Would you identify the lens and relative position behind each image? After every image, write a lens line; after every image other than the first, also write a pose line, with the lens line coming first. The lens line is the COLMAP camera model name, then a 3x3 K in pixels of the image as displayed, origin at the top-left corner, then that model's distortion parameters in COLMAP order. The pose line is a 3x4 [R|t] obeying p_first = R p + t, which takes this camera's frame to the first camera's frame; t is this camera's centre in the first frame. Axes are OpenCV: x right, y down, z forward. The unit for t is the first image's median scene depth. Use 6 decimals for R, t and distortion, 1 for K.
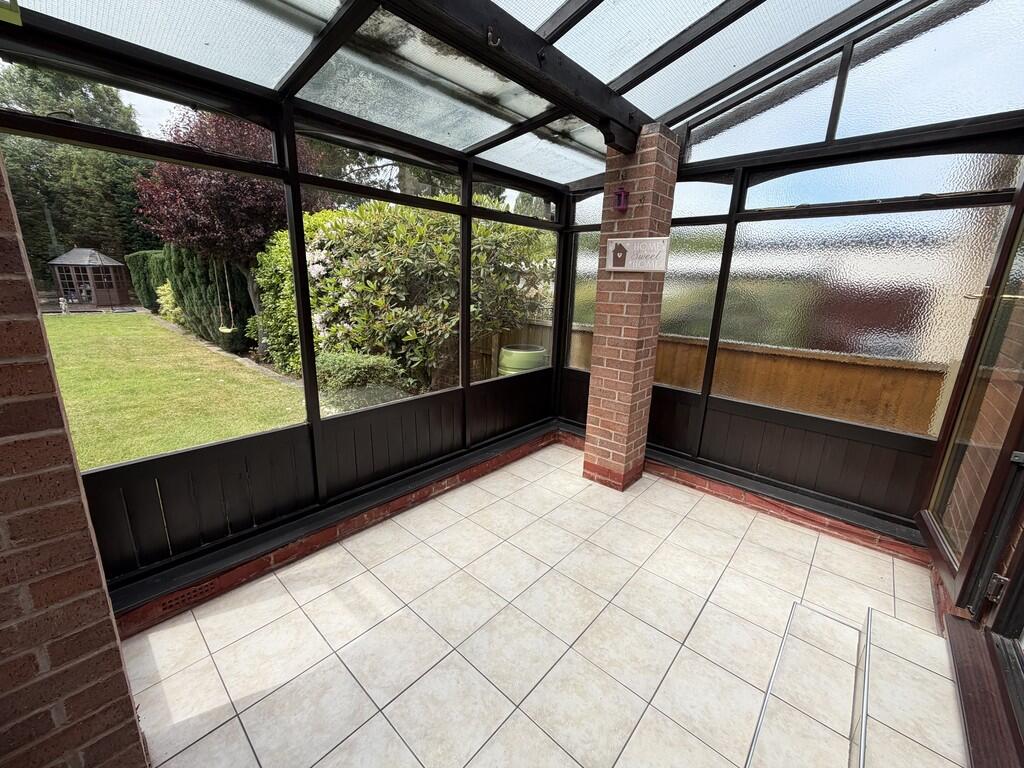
lens RADIAL K [[409.5, 0, 507.3], [0, 409.5, 385.8], [0, 0, 1]] dist [0.001046, 0.000296]
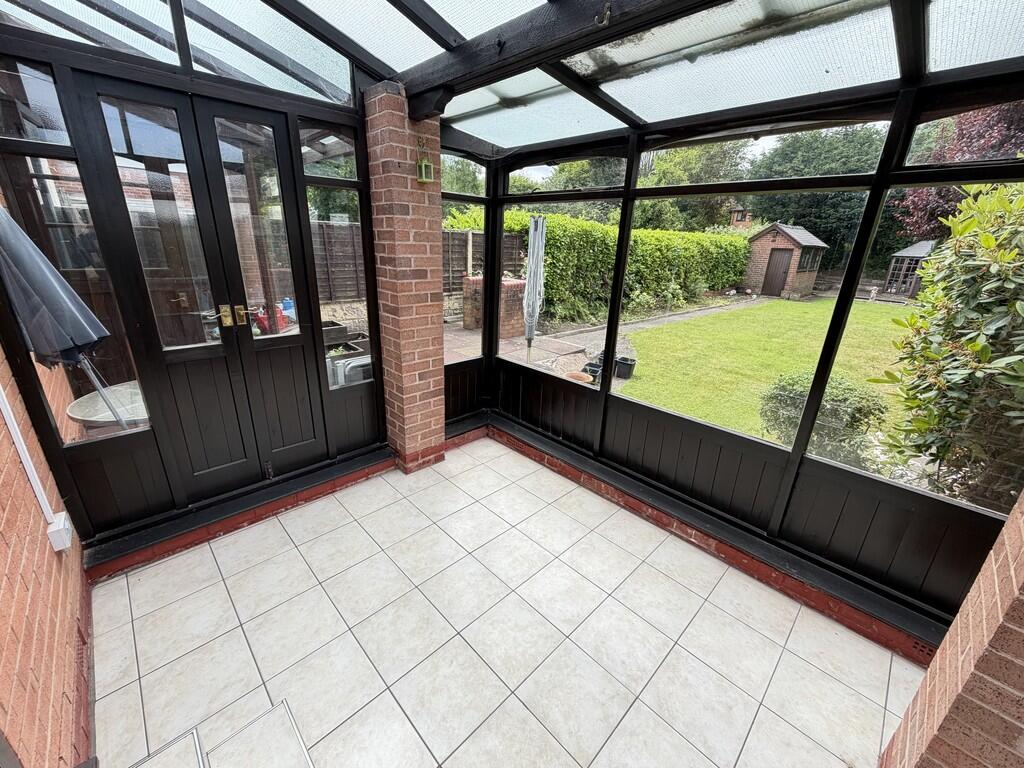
lens RADIAL K [[409.5, 0, 504.9], [0, 409.5, 381.9], [0, 0, 1]] dist [0.001046, 0.000296]
pose [[-0.069325, 0.299066, -0.951711, 0.592138], [-0.288459, 0.907244, 0.306105, -0.187677], [0.954979, 0.295751, 0.023373, 0.558455]]
